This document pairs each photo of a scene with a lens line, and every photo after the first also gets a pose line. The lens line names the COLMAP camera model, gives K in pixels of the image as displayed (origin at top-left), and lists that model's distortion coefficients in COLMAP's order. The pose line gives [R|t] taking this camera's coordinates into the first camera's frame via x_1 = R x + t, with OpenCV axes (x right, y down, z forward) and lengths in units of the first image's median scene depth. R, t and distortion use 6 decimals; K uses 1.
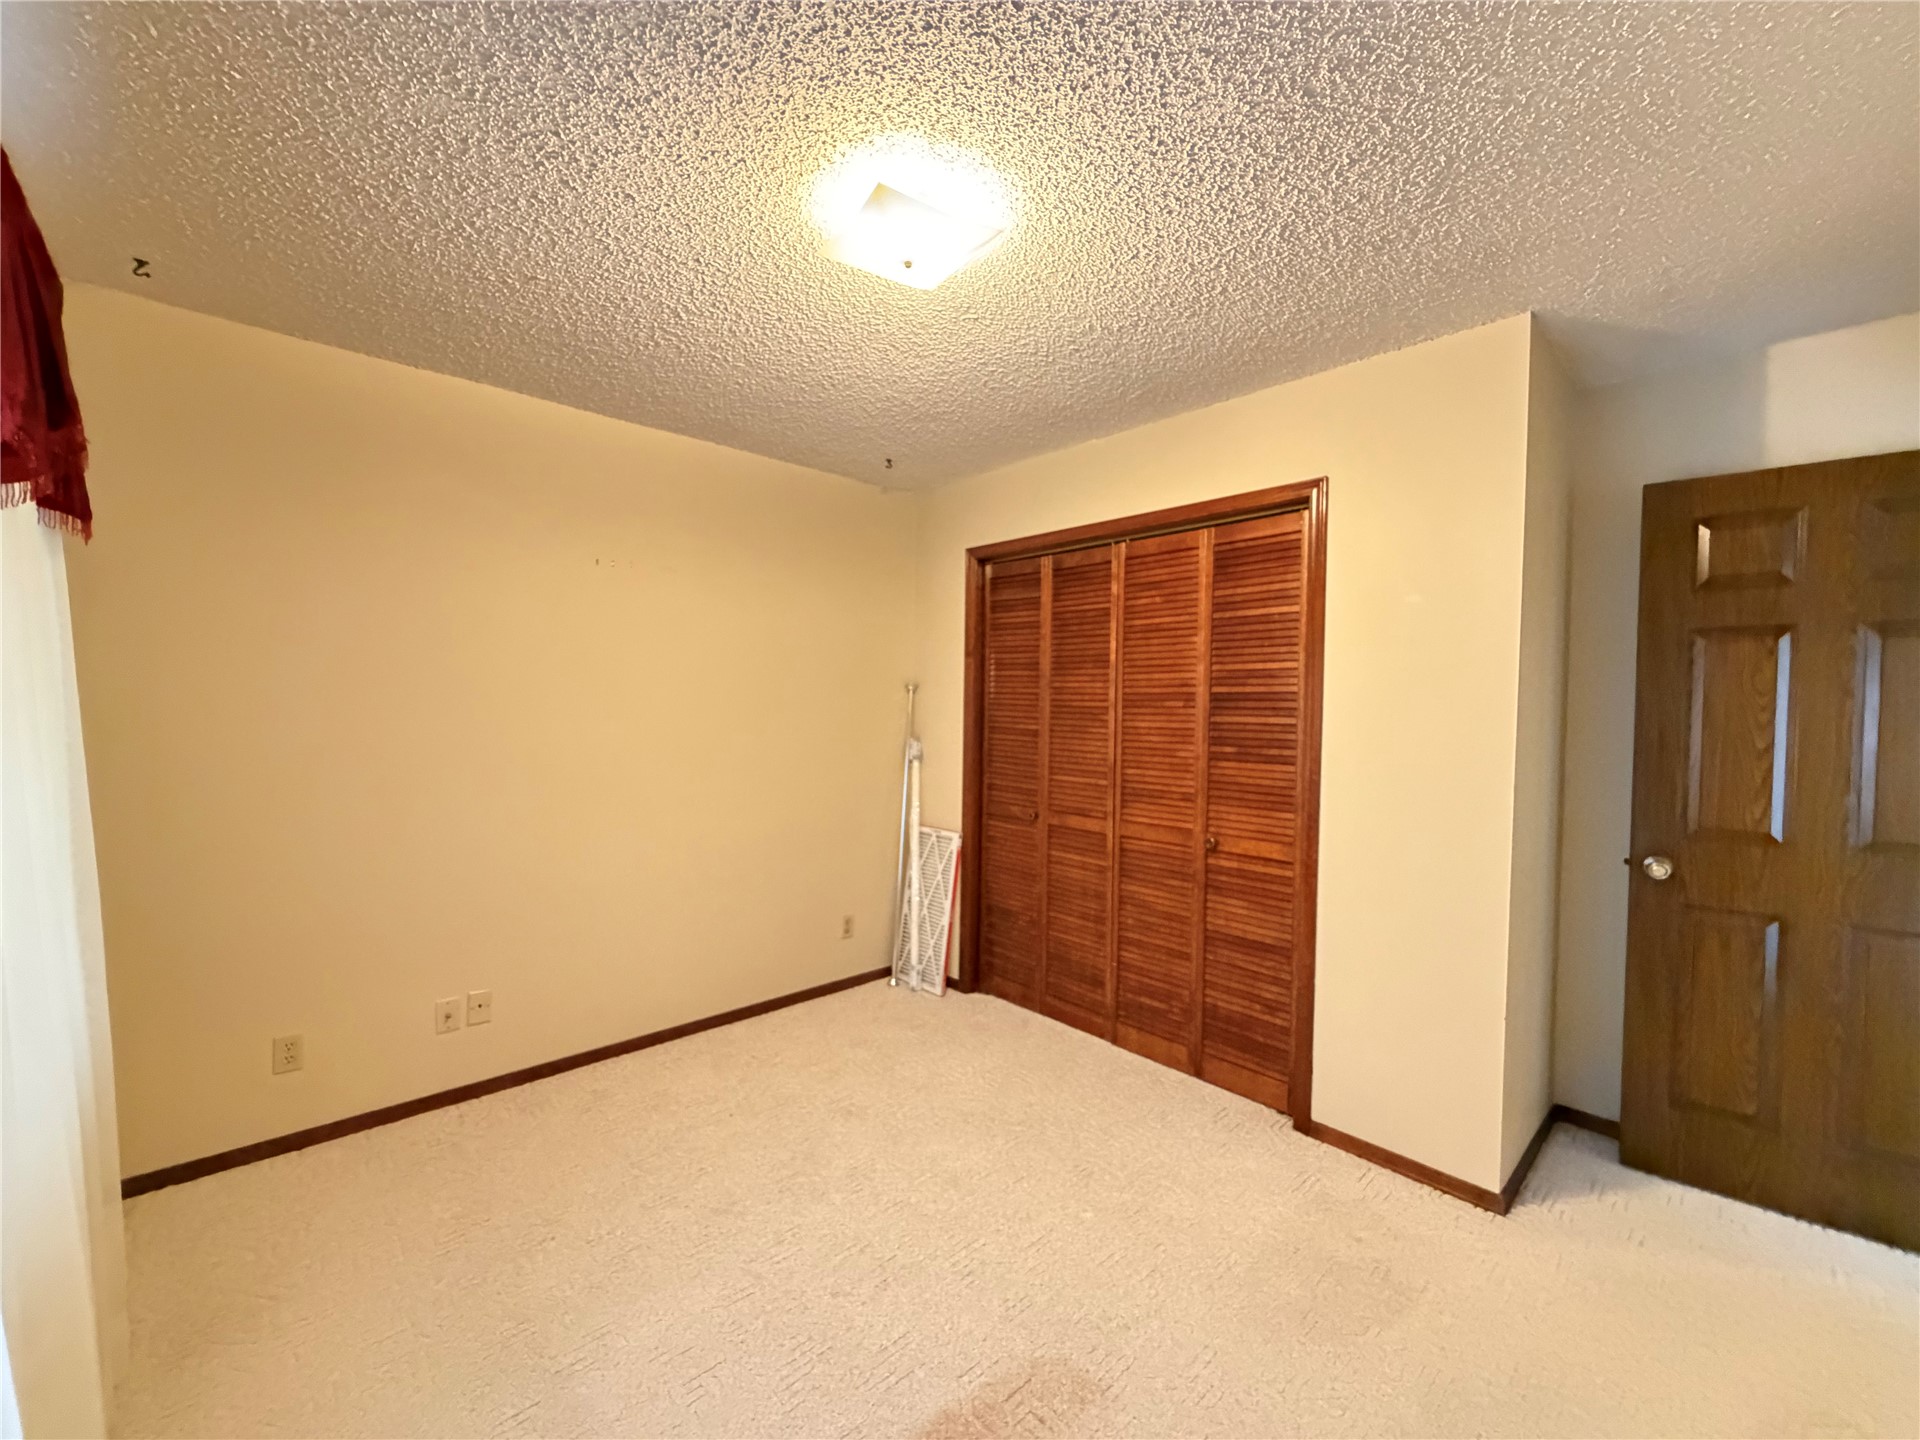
lens RADIAL K [[768.7, 0, 957.5], [0, 768.7, 725.2], [0, 0, 1]] dist [-0.002130, 0.001391]
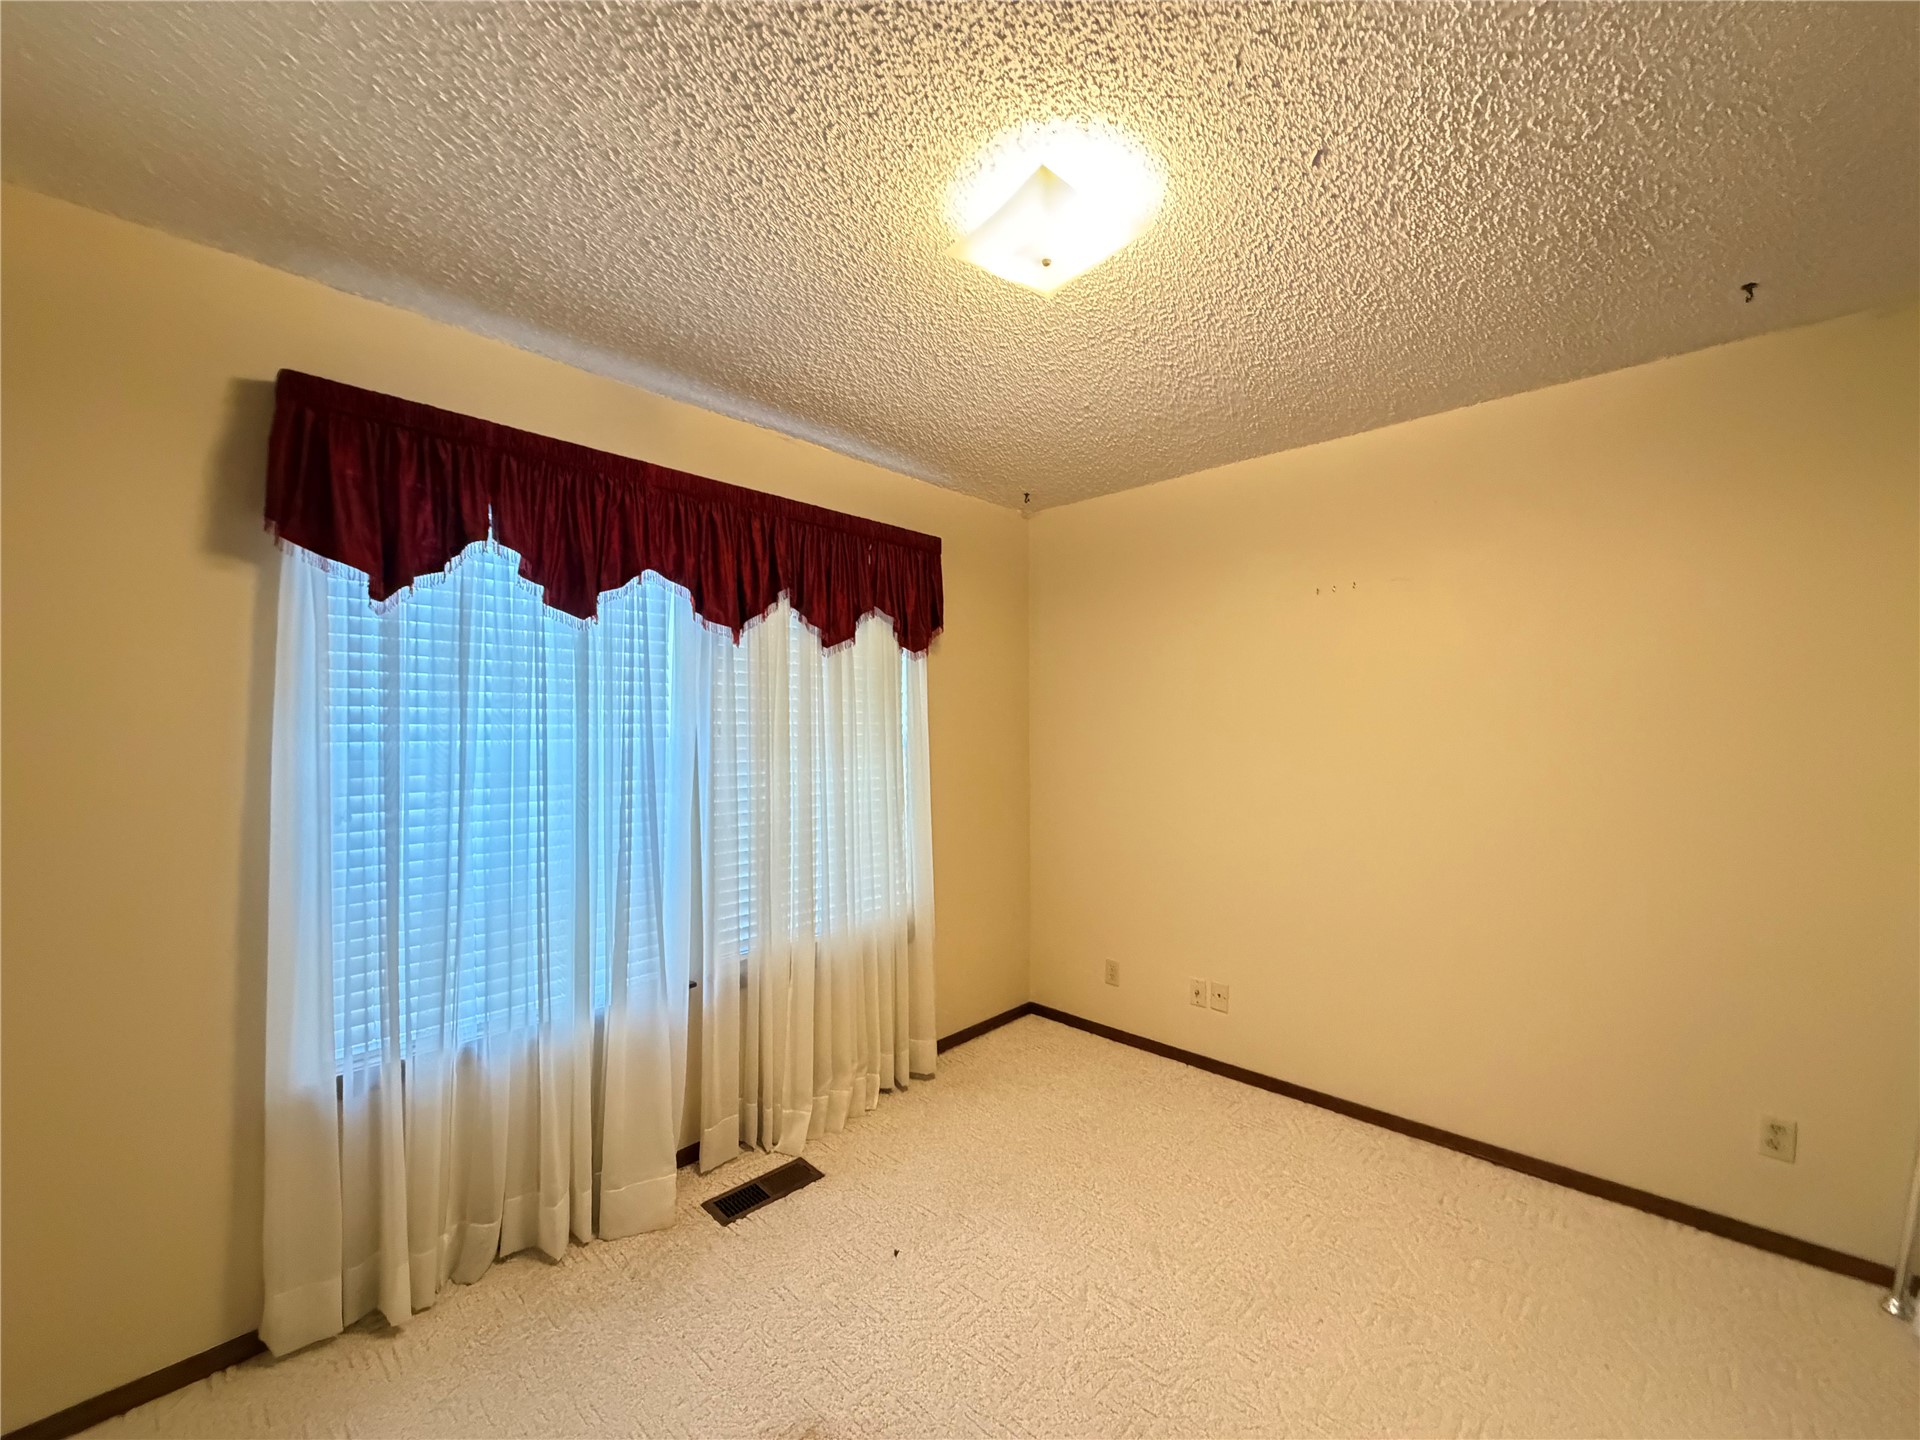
lens RADIAL K [[768.7, 0, 957.3], [0, 768.7, 727.1], [0, 0, 1]] dist [-0.002130, 0.001391]
pose [[0.063275, -0.019003, -0.997815, 1.057451], [-0.030668, 0.999309, -0.020976, -0.008197], [0.997525, 0.031928, 0.062649, 1.049934]]
